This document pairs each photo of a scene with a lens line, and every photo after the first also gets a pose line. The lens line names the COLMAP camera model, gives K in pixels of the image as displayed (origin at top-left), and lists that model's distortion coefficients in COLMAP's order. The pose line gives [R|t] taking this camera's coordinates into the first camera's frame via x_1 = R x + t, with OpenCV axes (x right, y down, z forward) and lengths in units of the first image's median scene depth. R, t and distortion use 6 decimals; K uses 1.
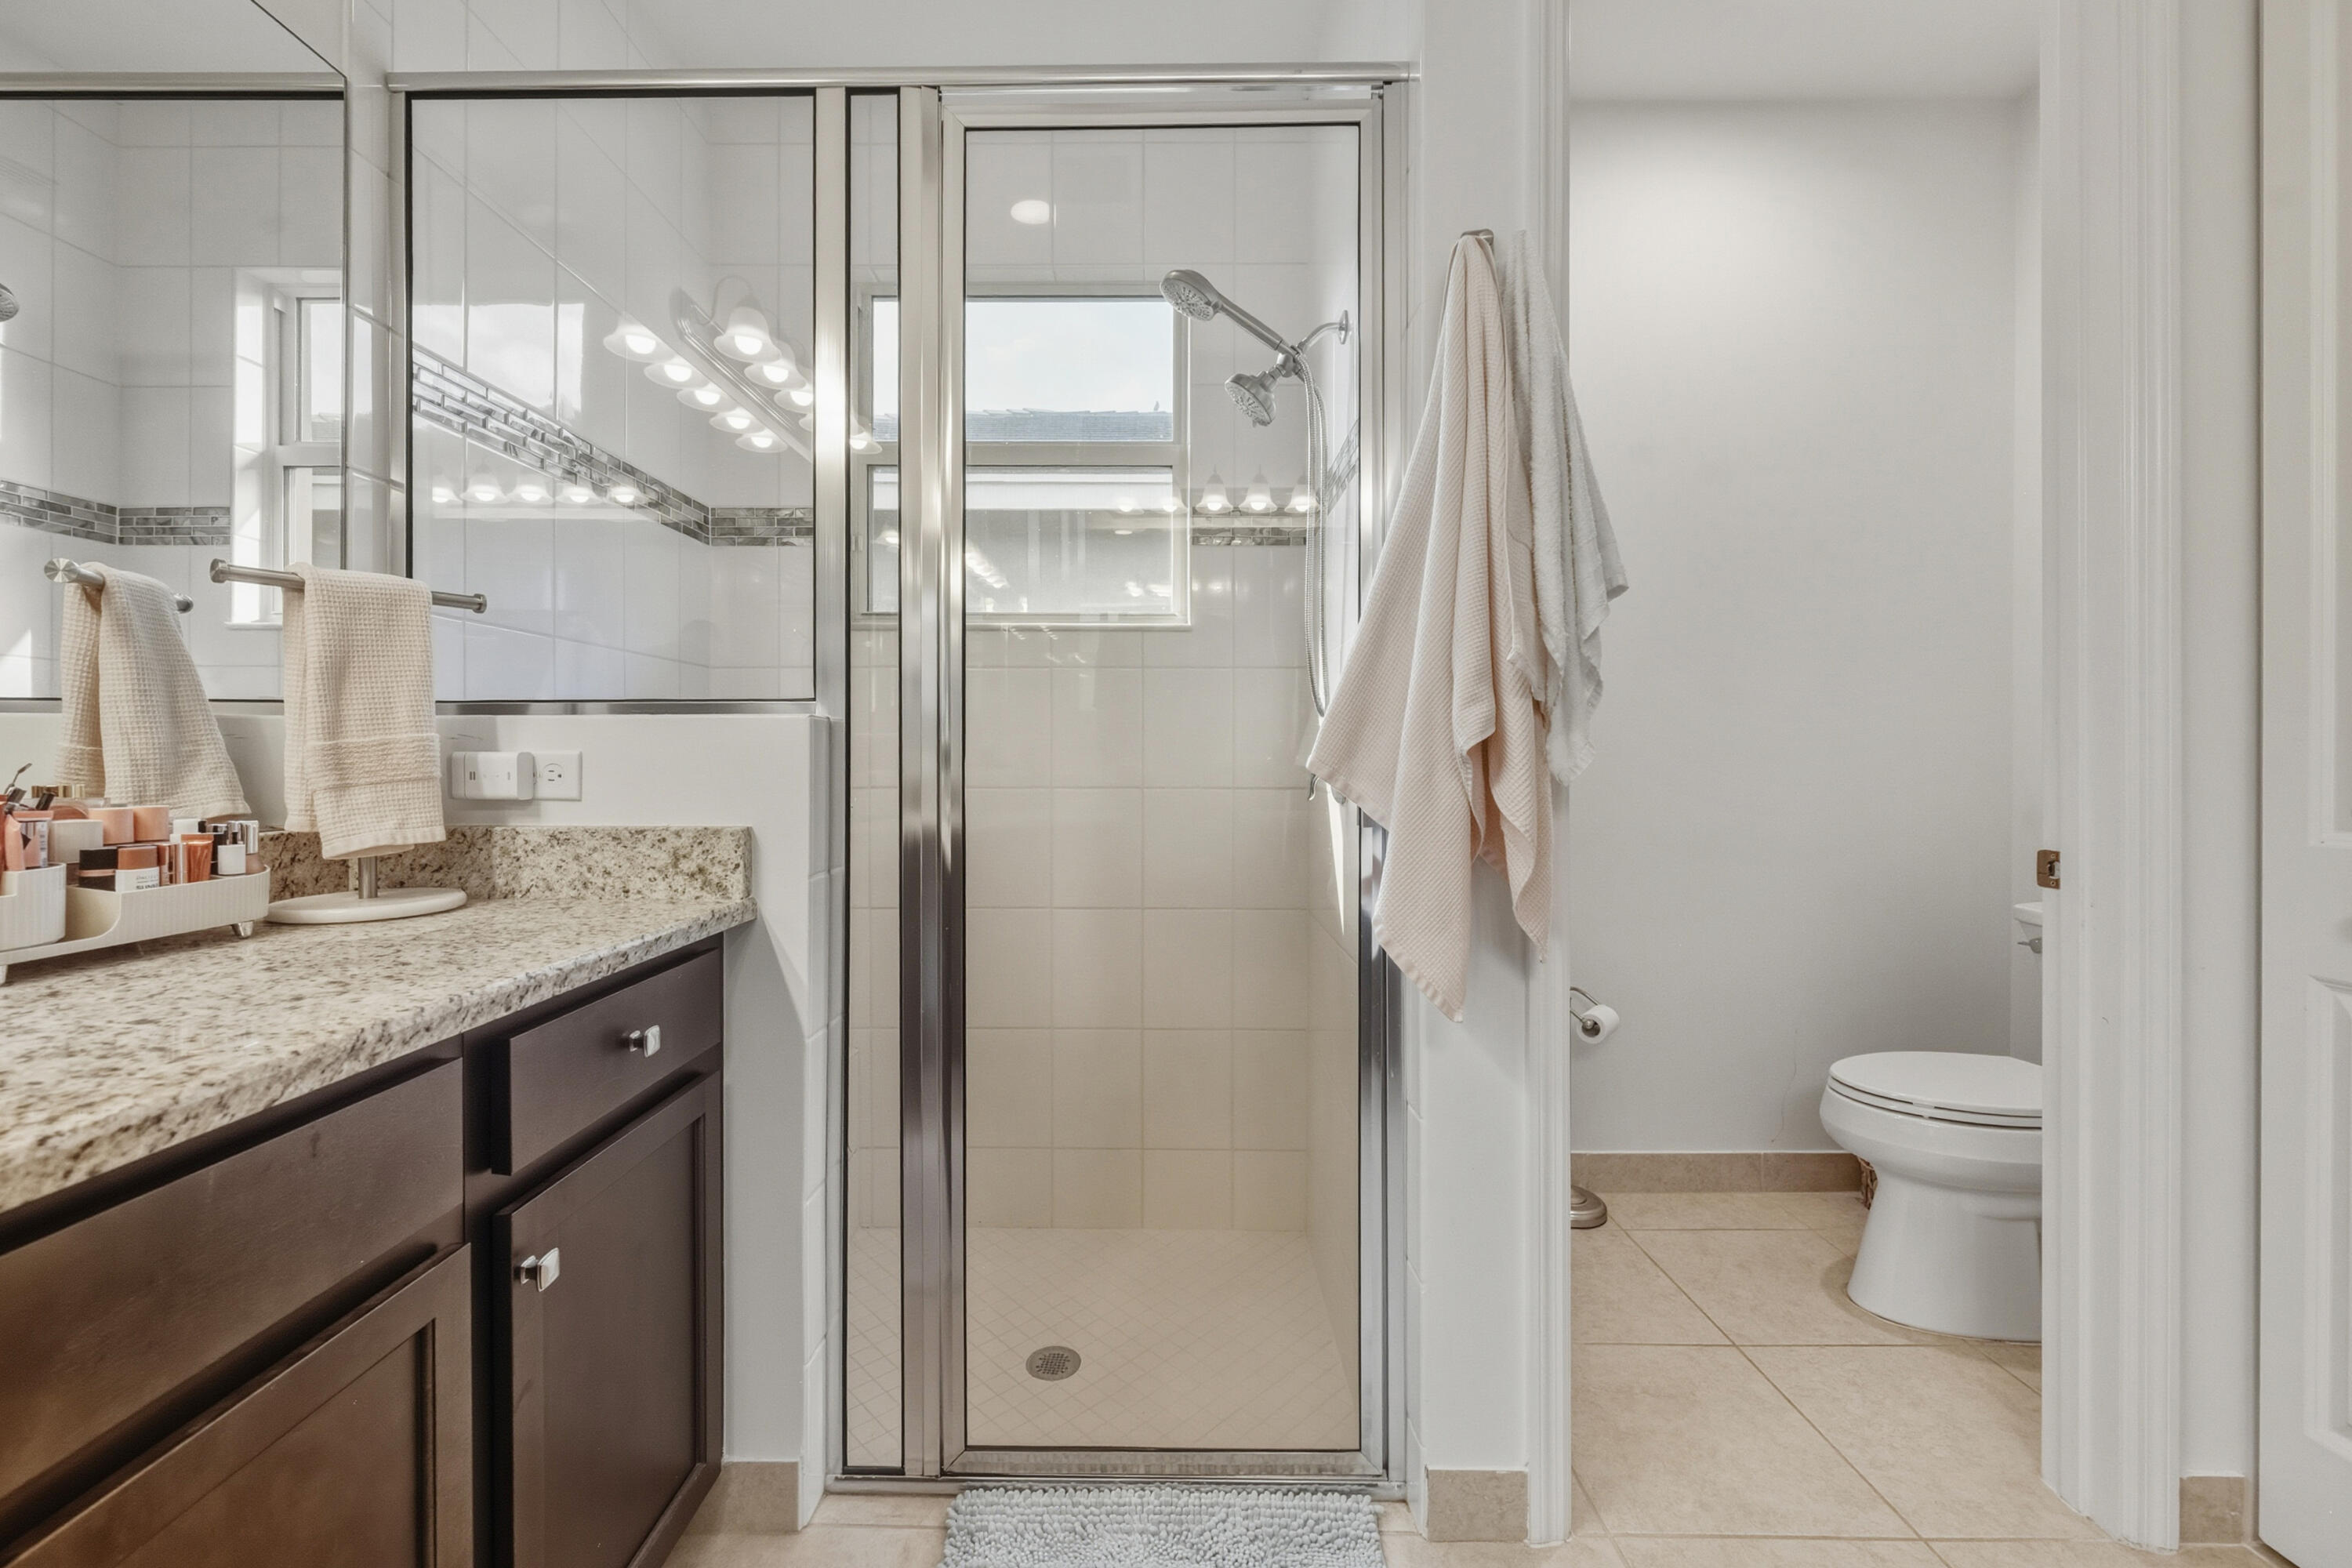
lens RADIAL K [[925.7, 0, 1175.2], [0, 925.7, 771.8], [0, 0, 1]] dist [-0.006446, 0.000423]
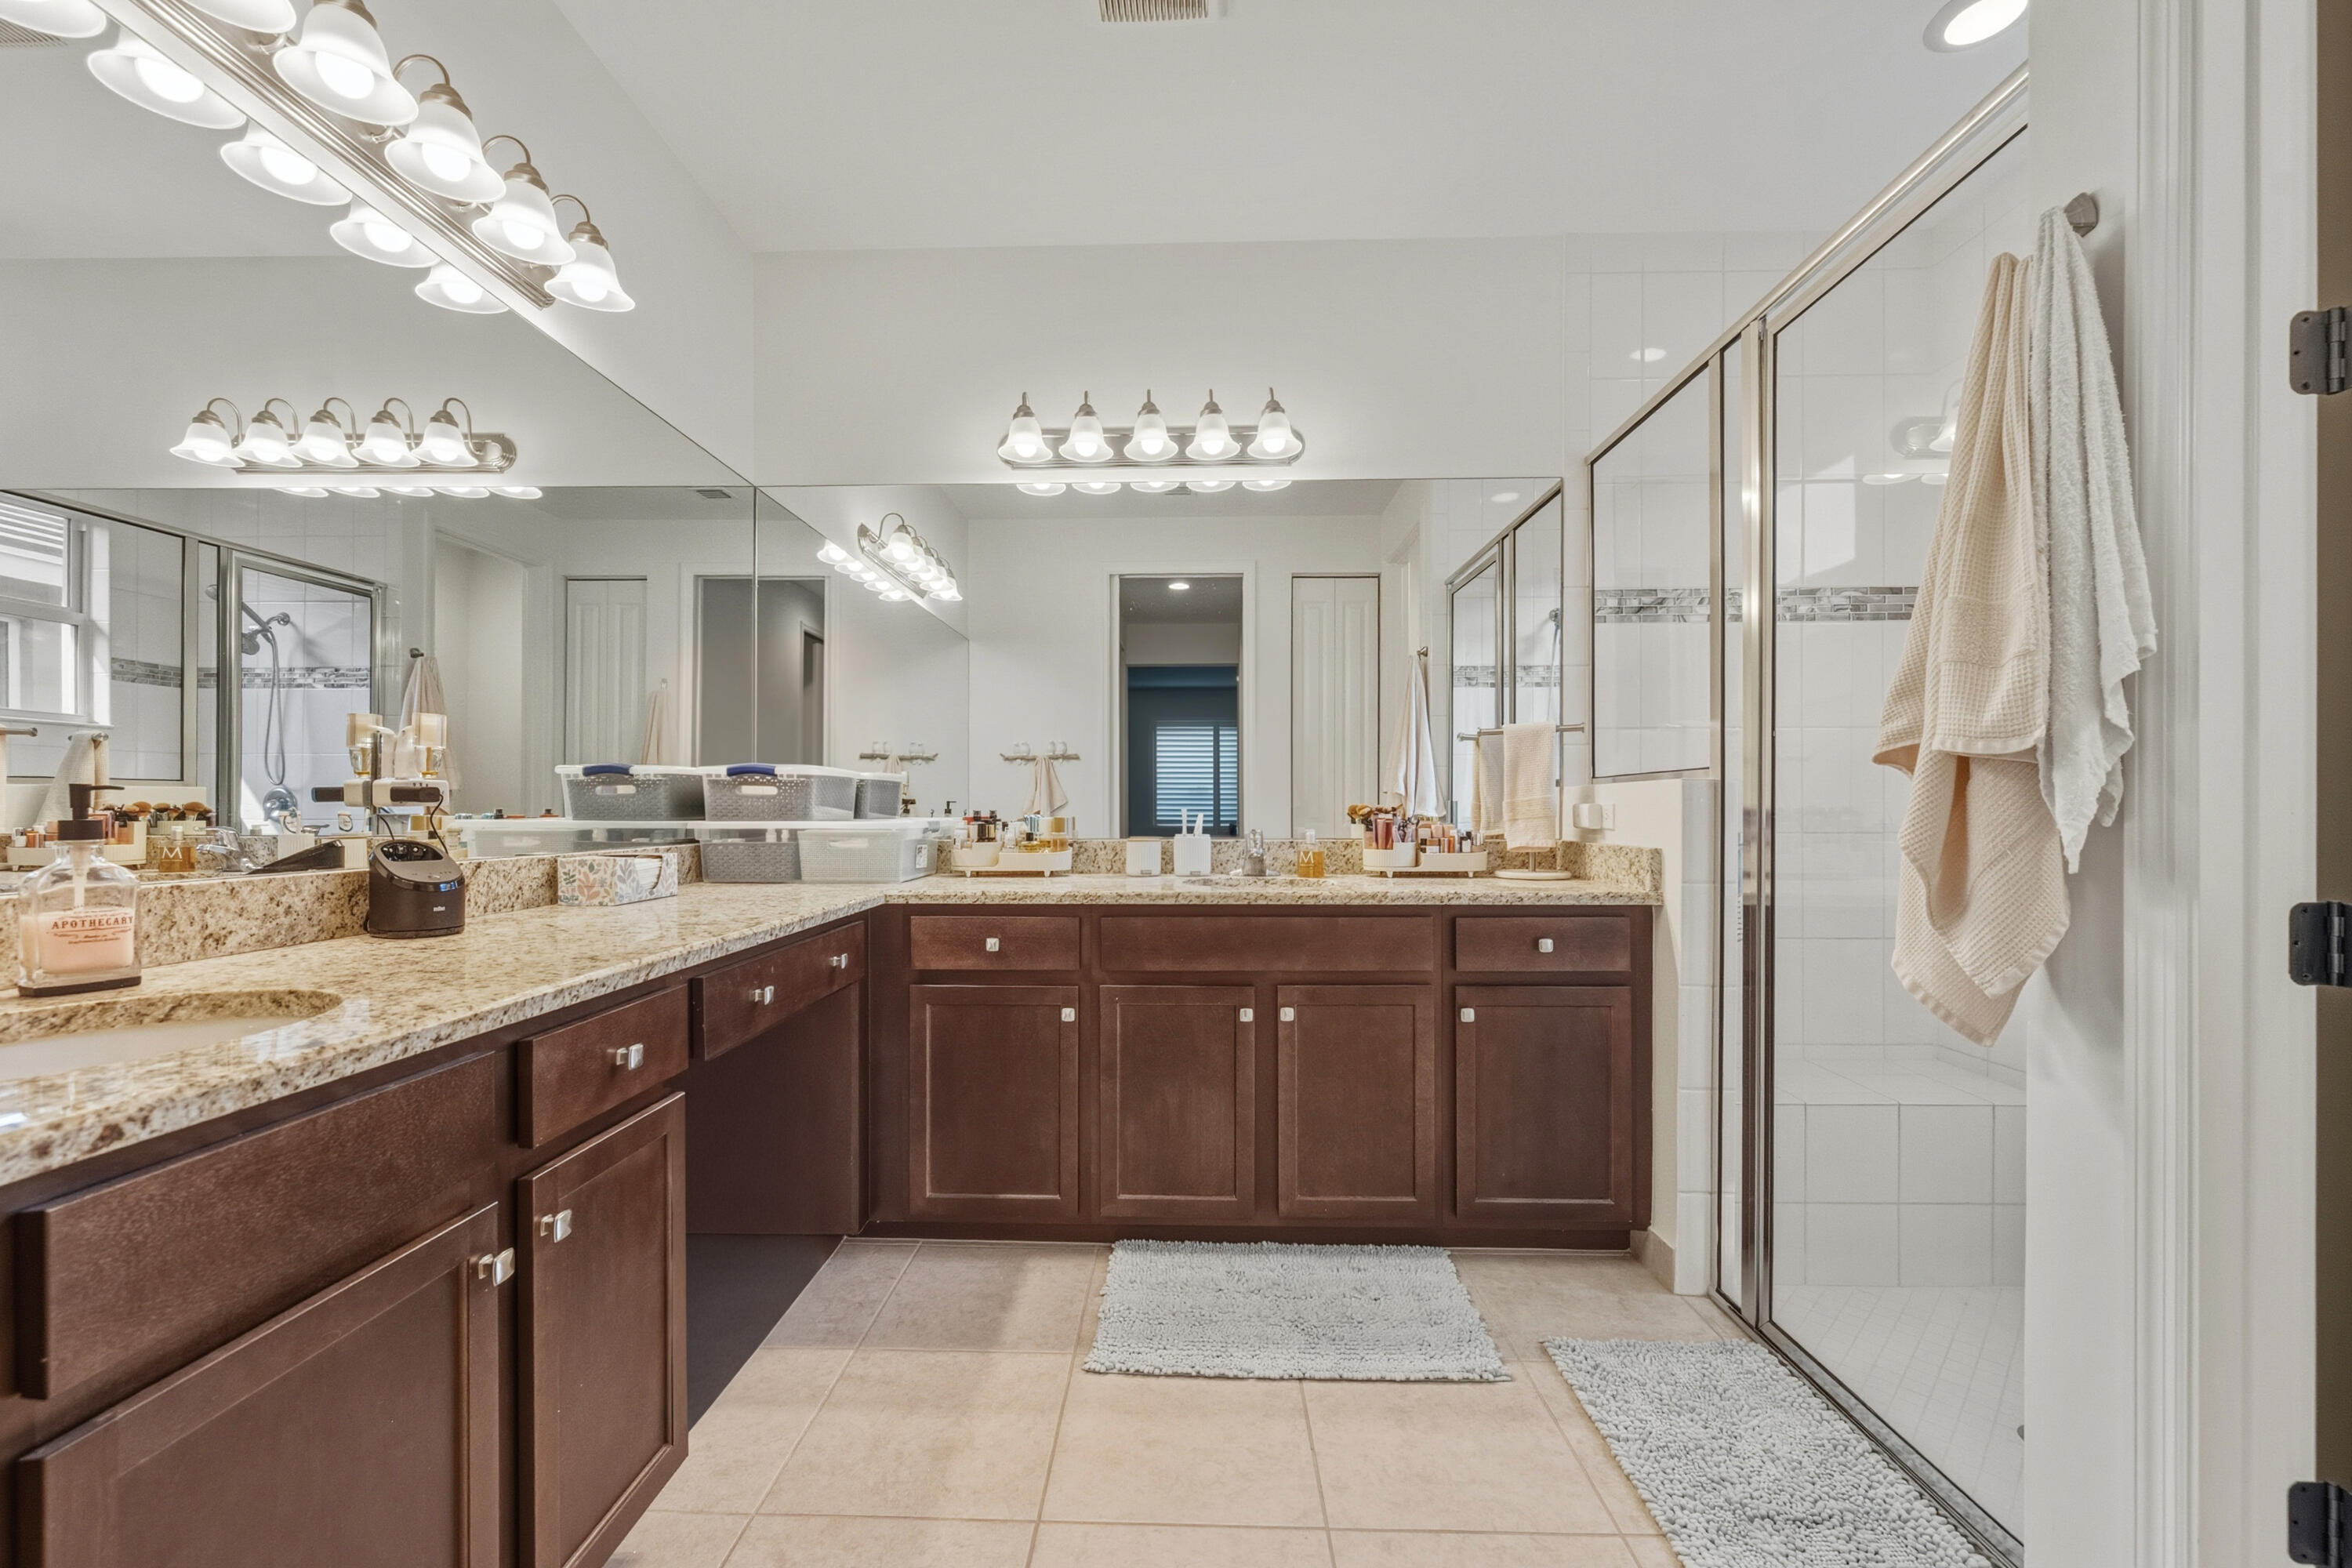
lens RADIAL K [[925.7, 0, 1176.1], [0, 925.7, 804.4], [0, 0, 1]] dist [-0.006446, 0.000423]
pose [[-0.025681, -0.004584, -0.999660, 1.399993], [-0.003182, 0.999985, -0.004504, -0.008565], [0.999665, 0.003066, -0.025695, 0.213045]]
